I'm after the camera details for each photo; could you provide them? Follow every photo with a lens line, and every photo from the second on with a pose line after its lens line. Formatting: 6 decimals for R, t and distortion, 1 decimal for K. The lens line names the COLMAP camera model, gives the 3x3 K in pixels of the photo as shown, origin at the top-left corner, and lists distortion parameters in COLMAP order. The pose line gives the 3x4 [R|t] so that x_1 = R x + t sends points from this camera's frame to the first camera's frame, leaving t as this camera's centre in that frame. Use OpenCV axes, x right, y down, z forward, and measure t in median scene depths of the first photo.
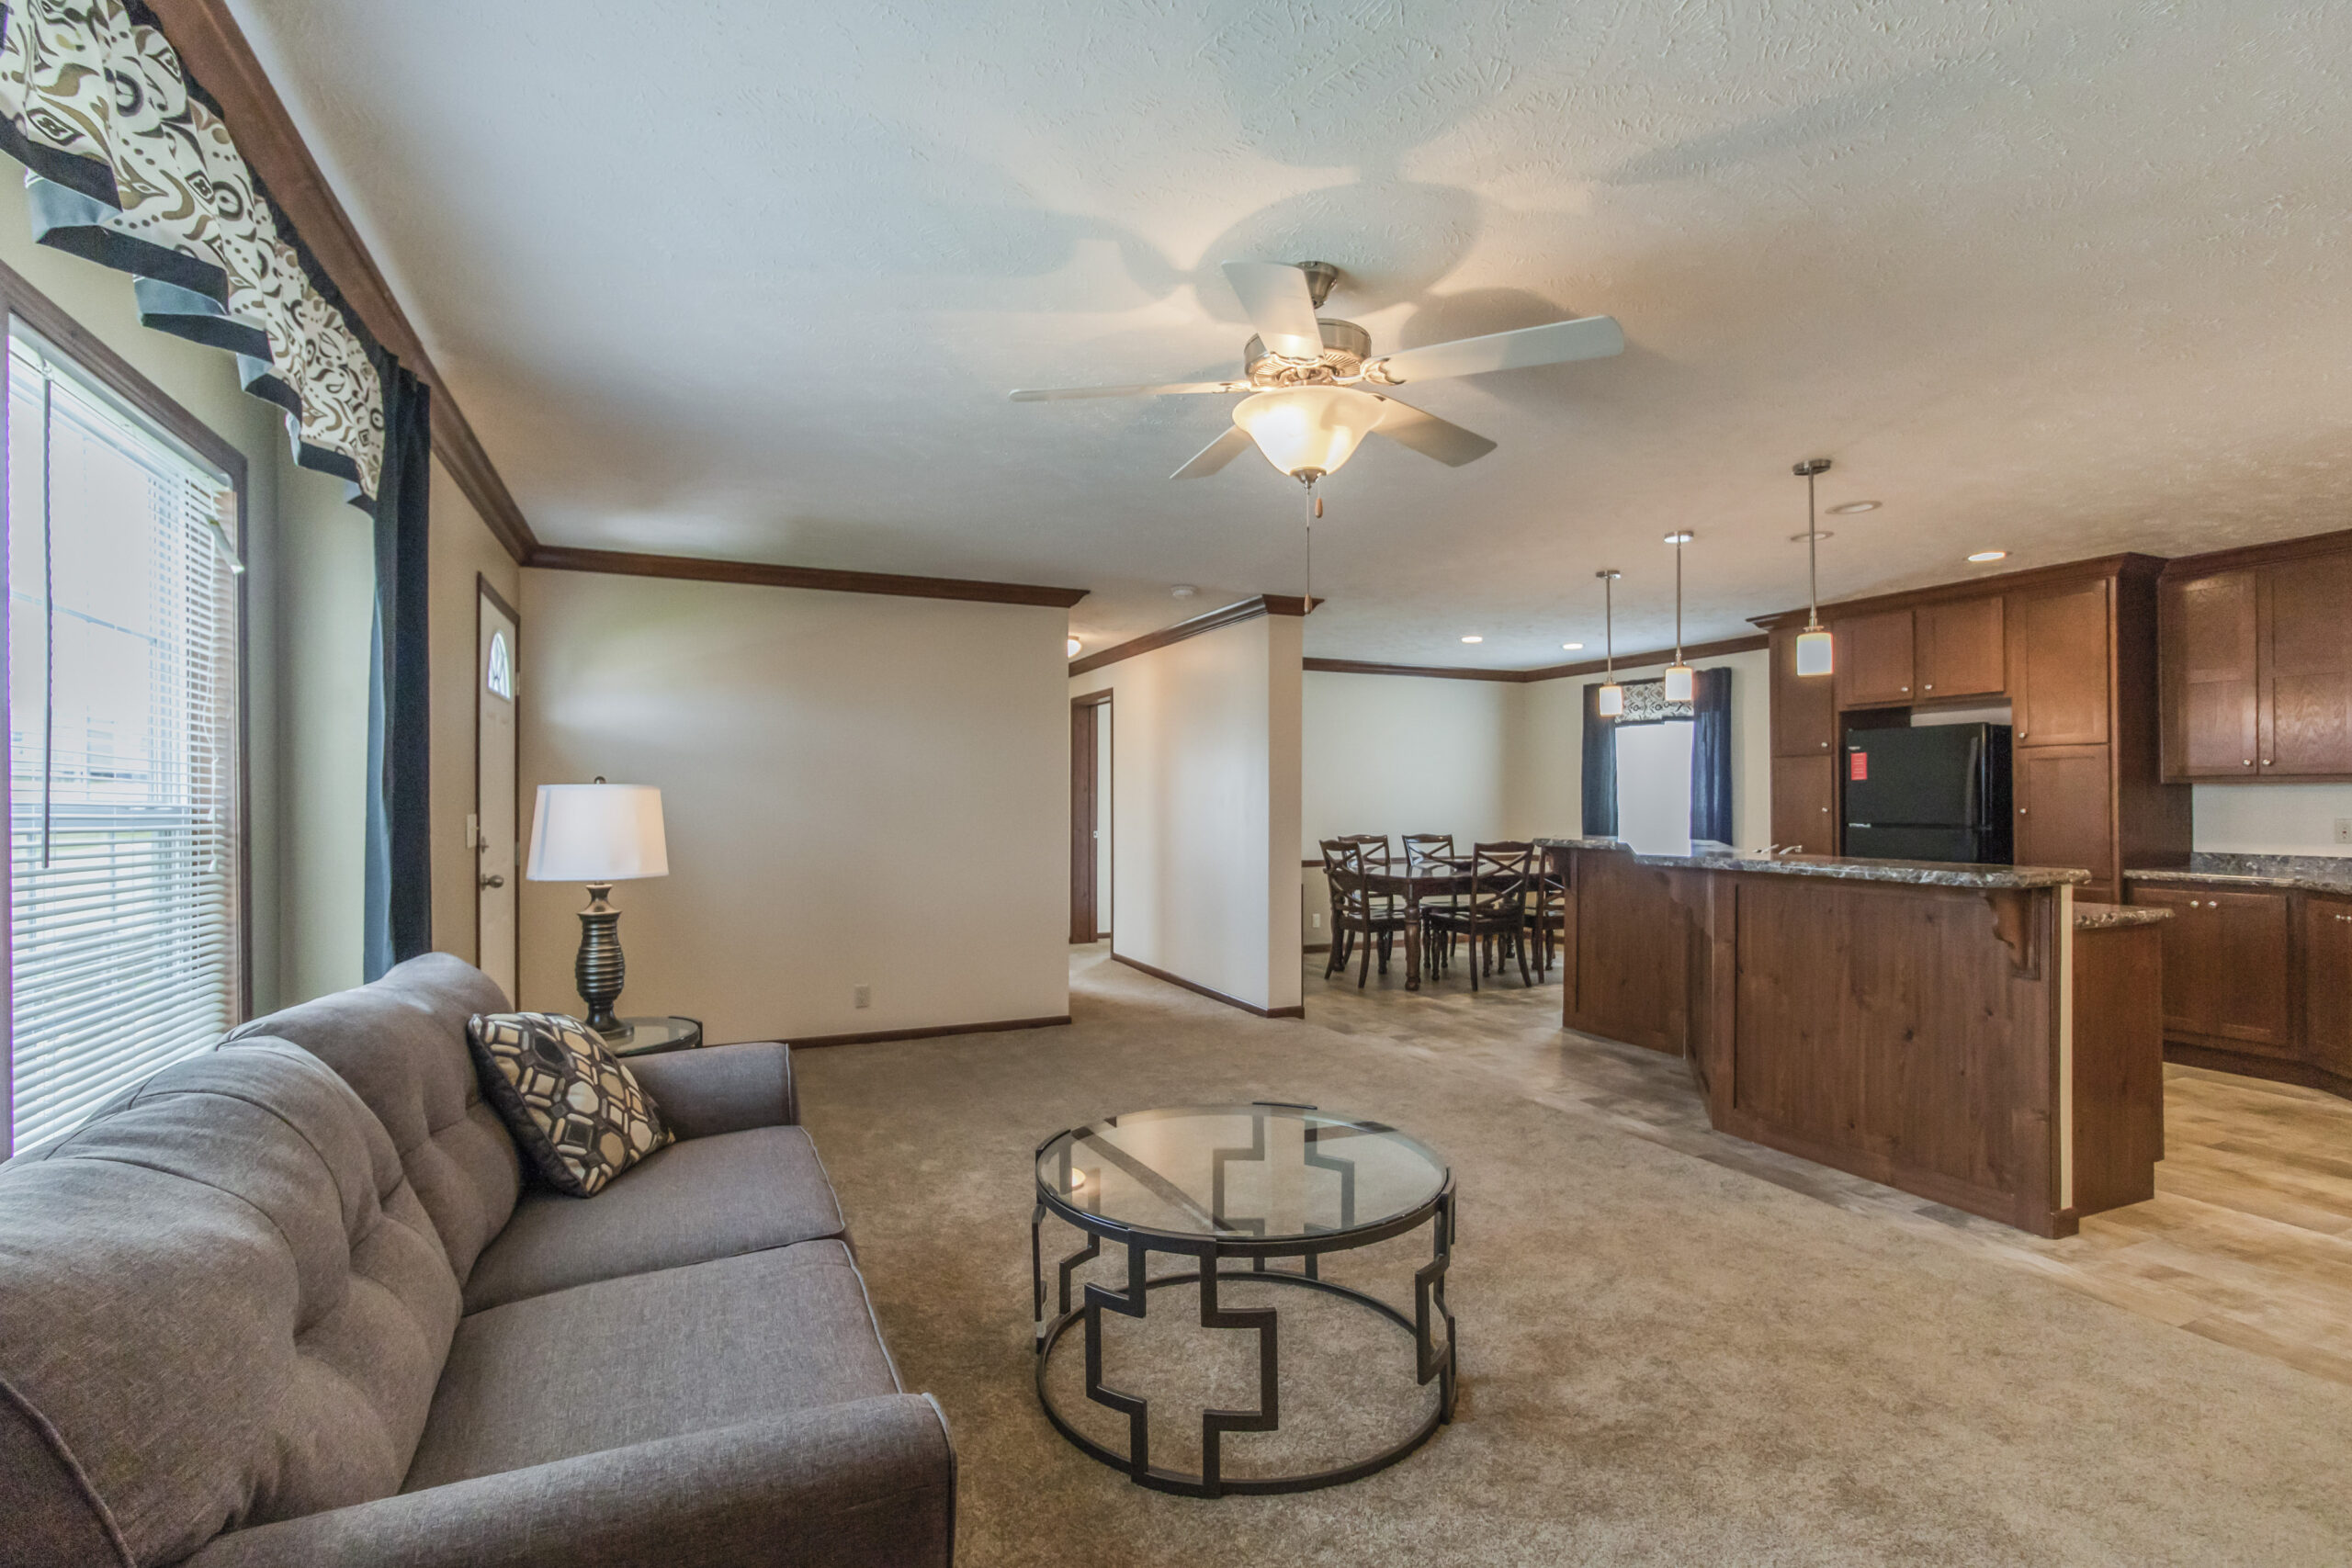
lens RADIAL K [[1127.2, 0, 1098.1], [0, 1127.2, 798.9], [0, 0, 1]] dist [-0.011830, -0.007737]
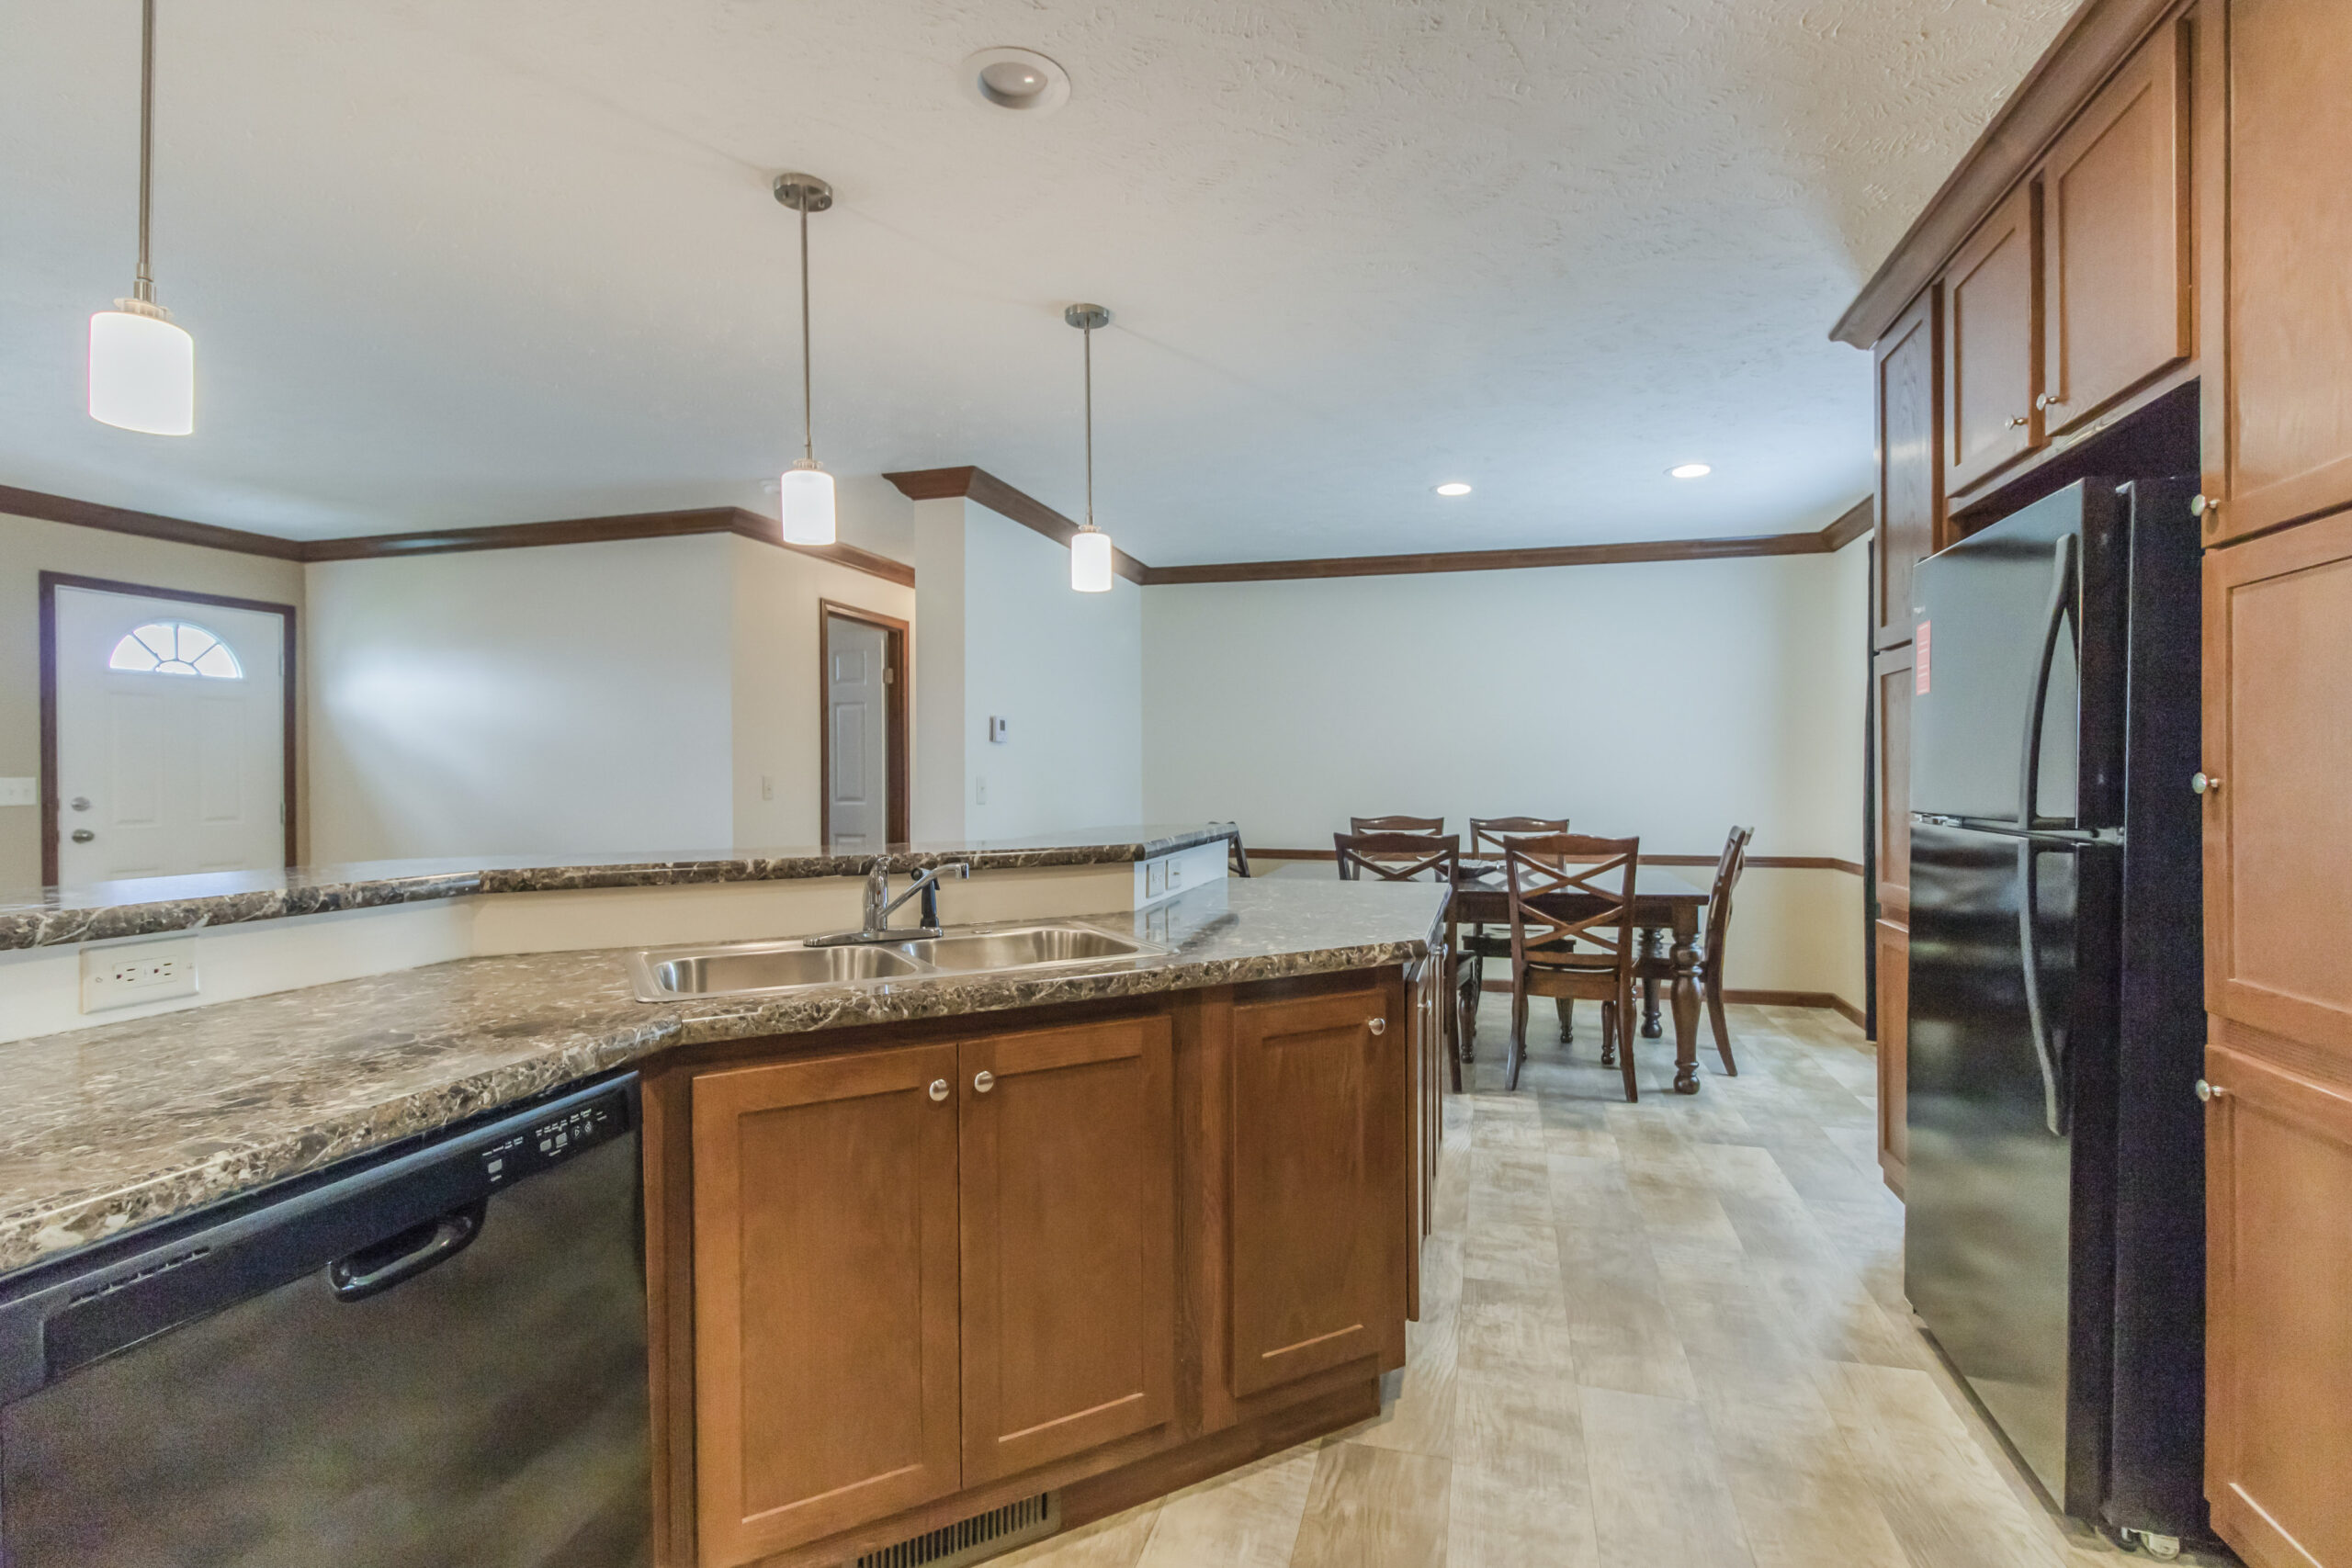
lens RADIAL K [[1127.2, 0, 1240.4], [0, 1127.2, 780.5], [0, 0, 1]] dist [-0.011830, -0.007737]
pose [[0.784000, -0.001690, -0.620758, 1.433791], [0.001537, 0.999999, -0.000781, 0.025623], [0.620759, -0.000342, 0.784002, 1.109084]]
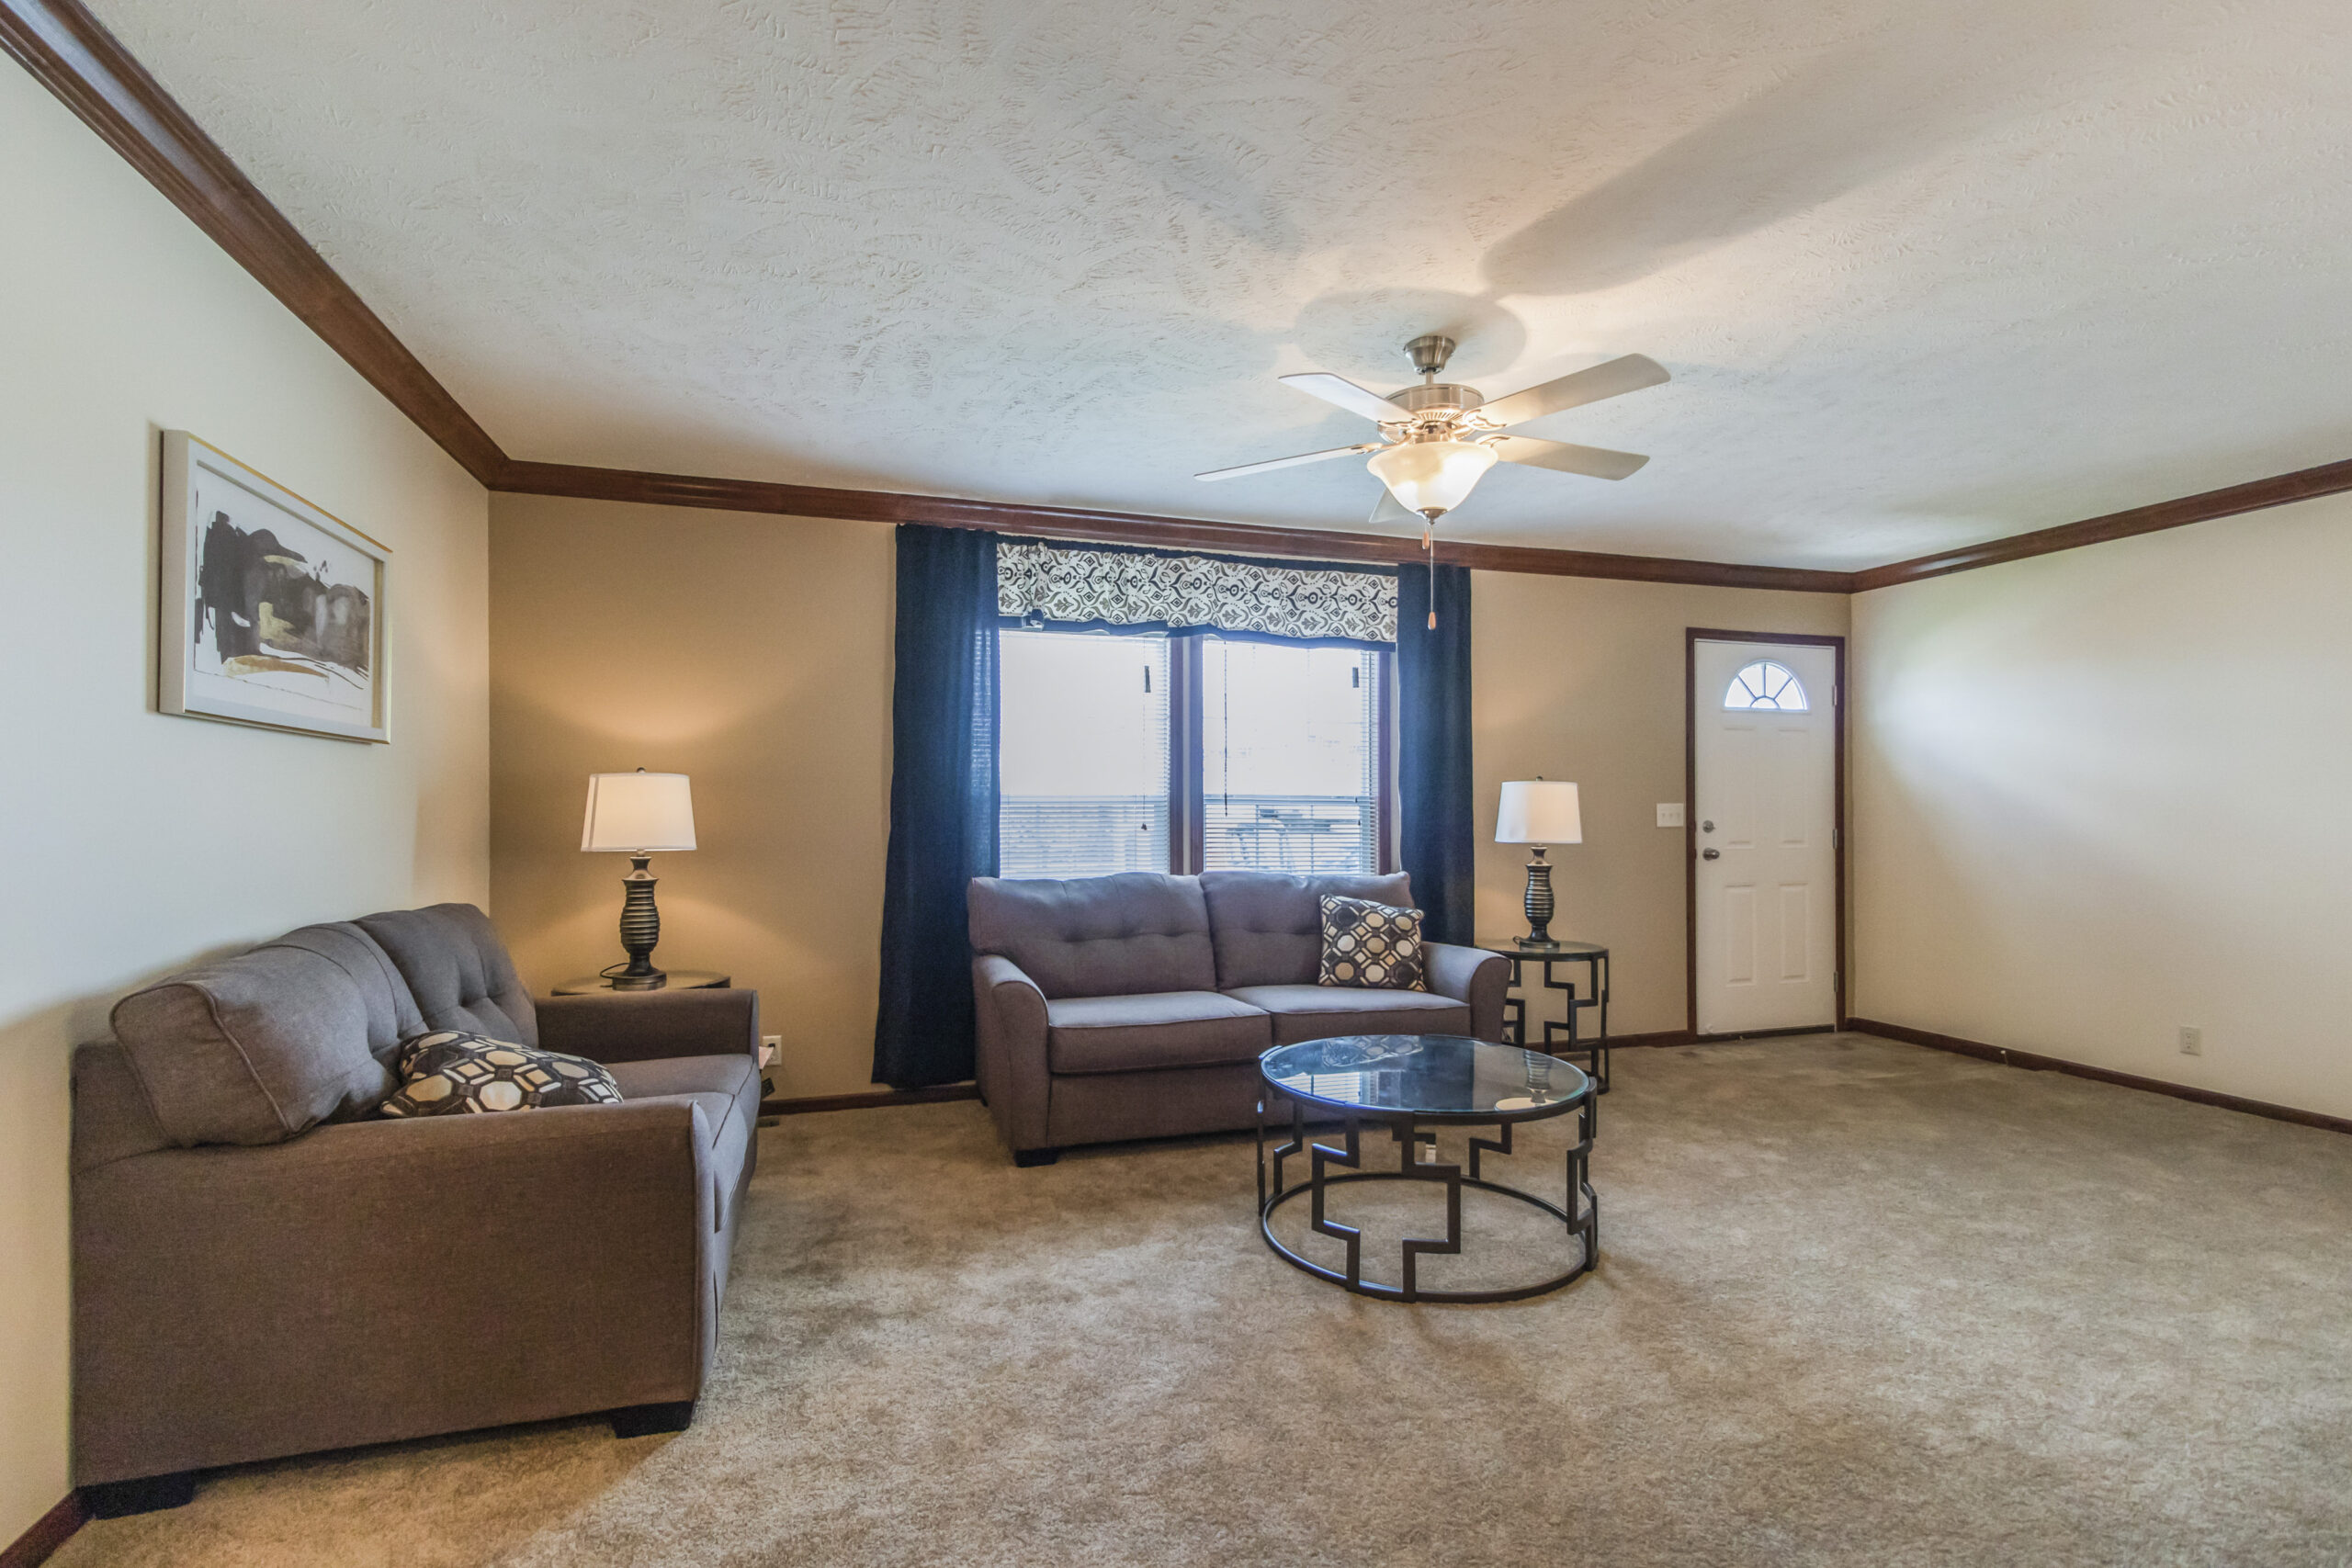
lens RADIAL K [[1127.2, 0, 1187.5], [0, 1127.2, 798.5], [0, 0, 1]] dist [-0.011830, -0.007737]
pose [[-0.119688, -0.003597, -0.992805, 1.113311], [0.001532, 0.999992, -0.003808, 0.015828], [0.992810, -0.001977, -0.119681, 0.699715]]
